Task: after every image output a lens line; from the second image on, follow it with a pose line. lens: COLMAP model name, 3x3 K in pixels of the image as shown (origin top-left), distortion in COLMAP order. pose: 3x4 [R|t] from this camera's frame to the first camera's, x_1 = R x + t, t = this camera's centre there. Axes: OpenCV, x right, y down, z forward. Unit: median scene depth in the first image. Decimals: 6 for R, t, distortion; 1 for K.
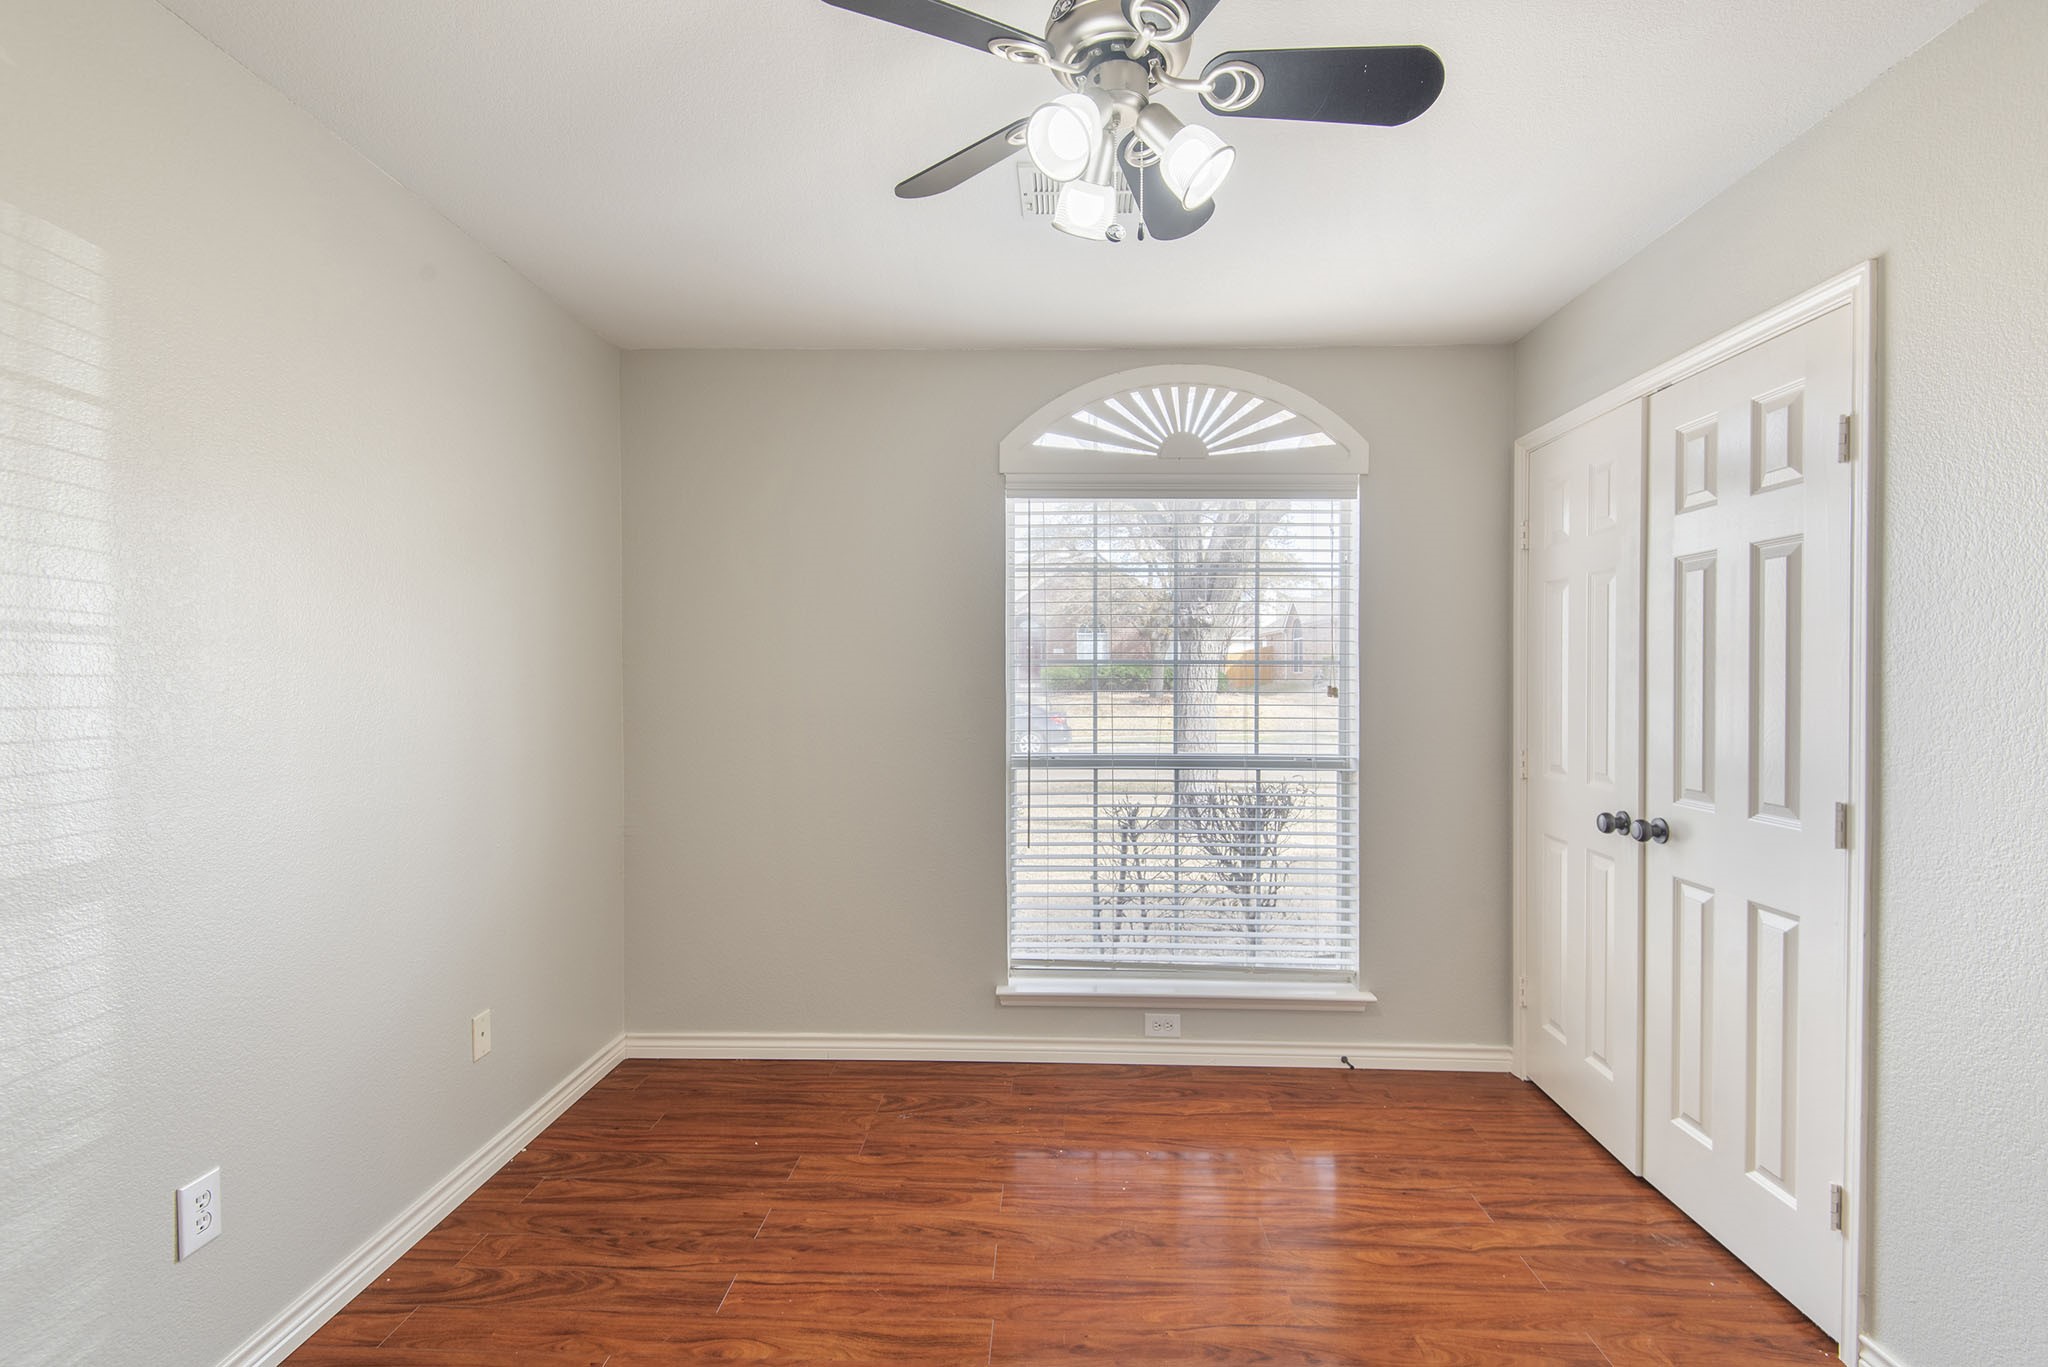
lens RADIAL K [[922.8, 0, 1029.0], [0, 922.8, 675.7], [0, 0, 1]] dist [0.000450, -0.000960]
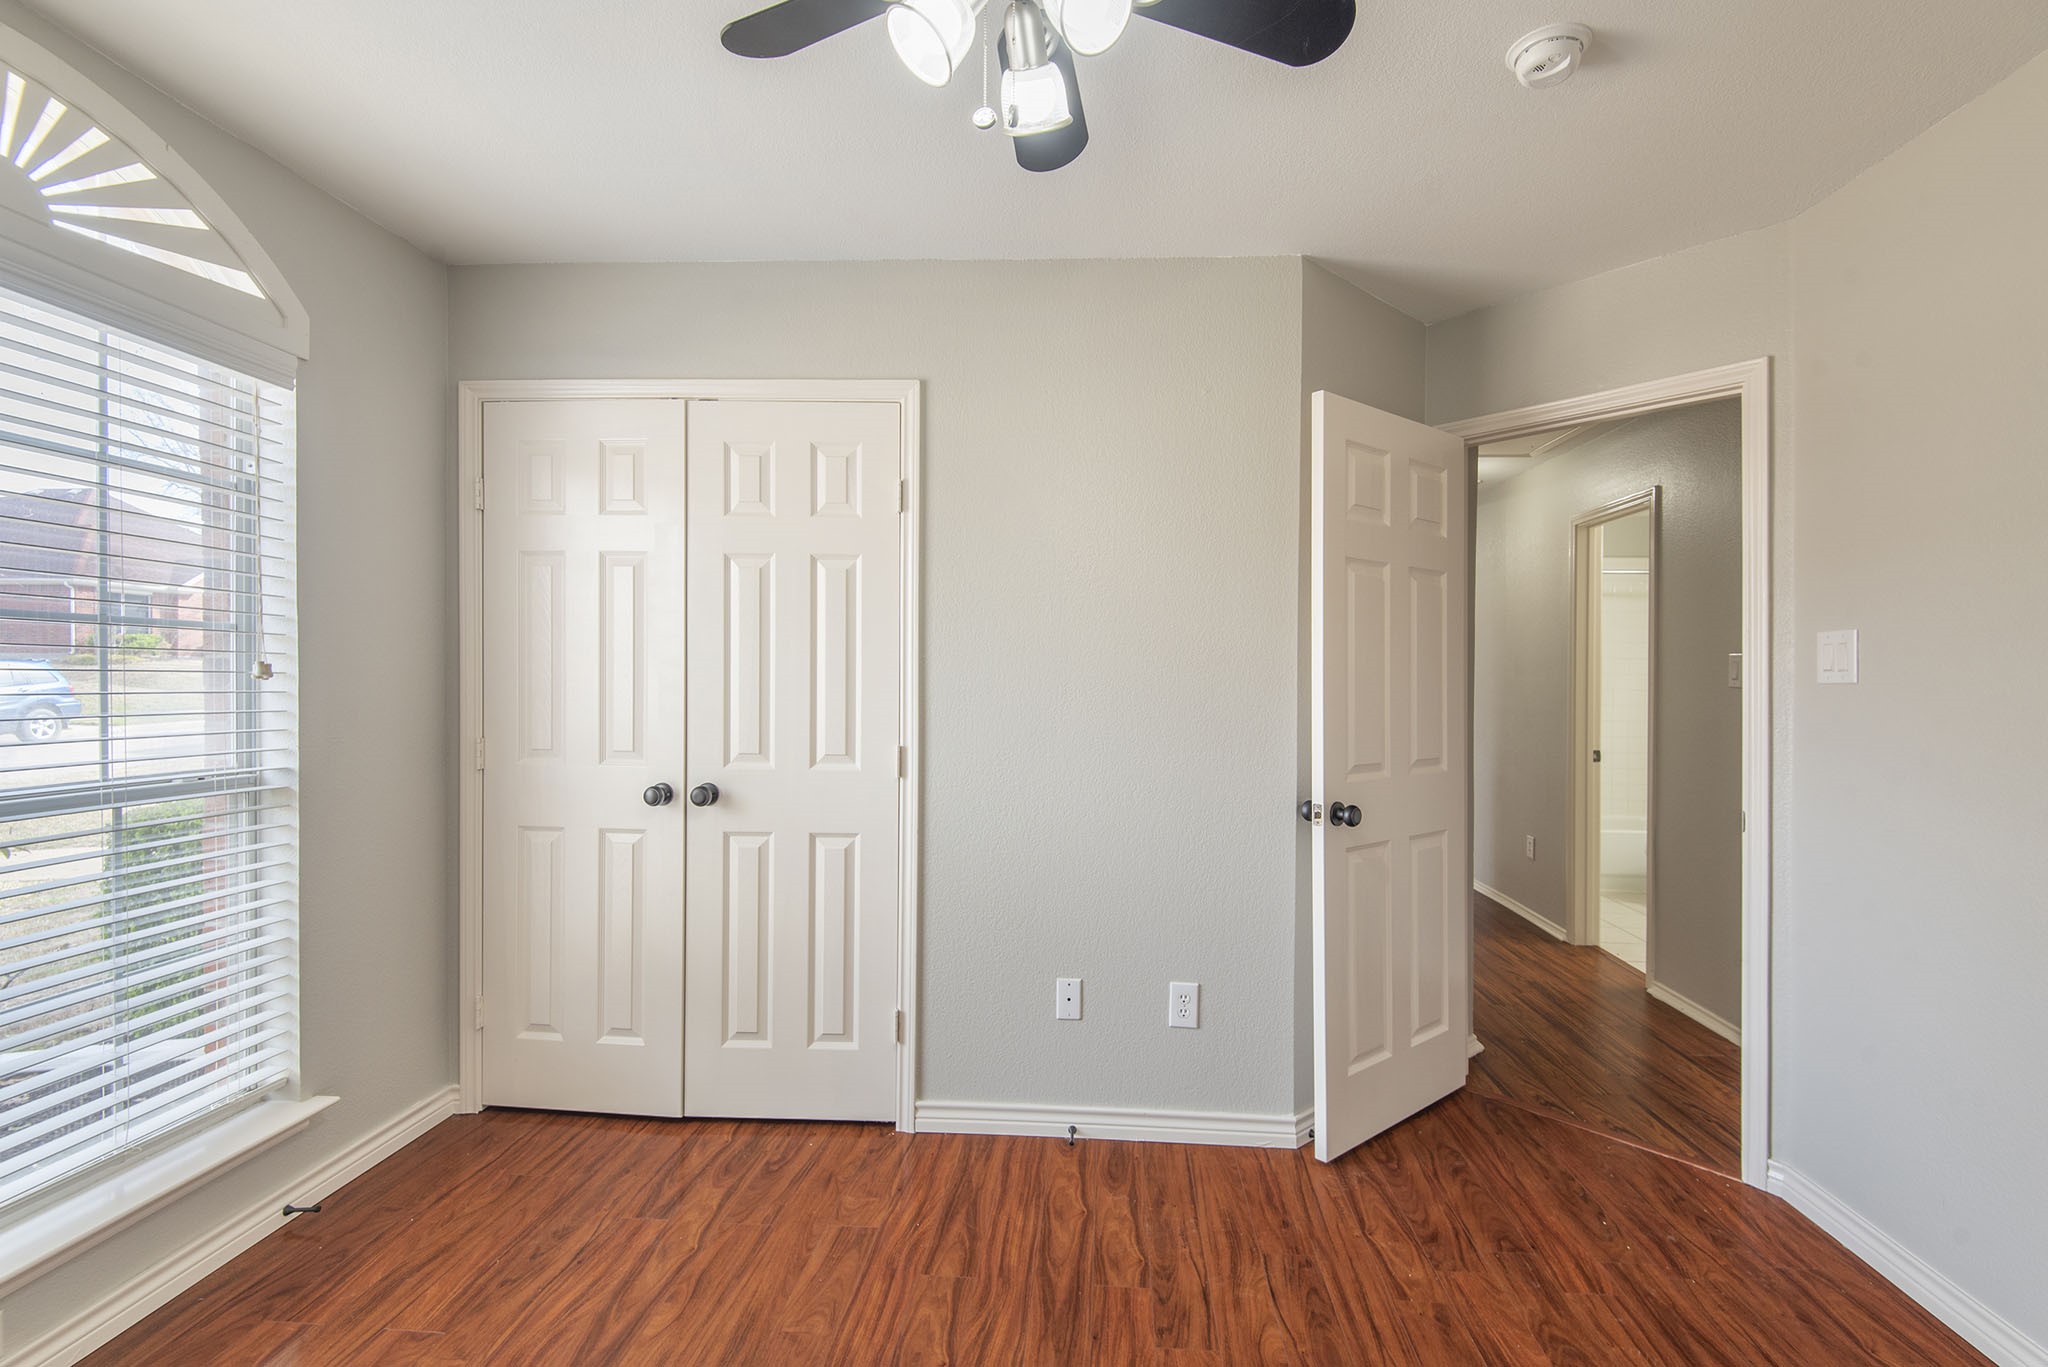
lens RADIAL K [[931.2, 0, 1058.3], [0, 931.2, 674.9], [0, 0, 1]] dist [-0.001830, -0.000578]
pose [[0.029423, 0.002454, 0.999564, -0.409239], [-0.006960, 0.999973, -0.002251, 0.022636], [-0.999543, -0.006890, 0.029439, 0.515903]]
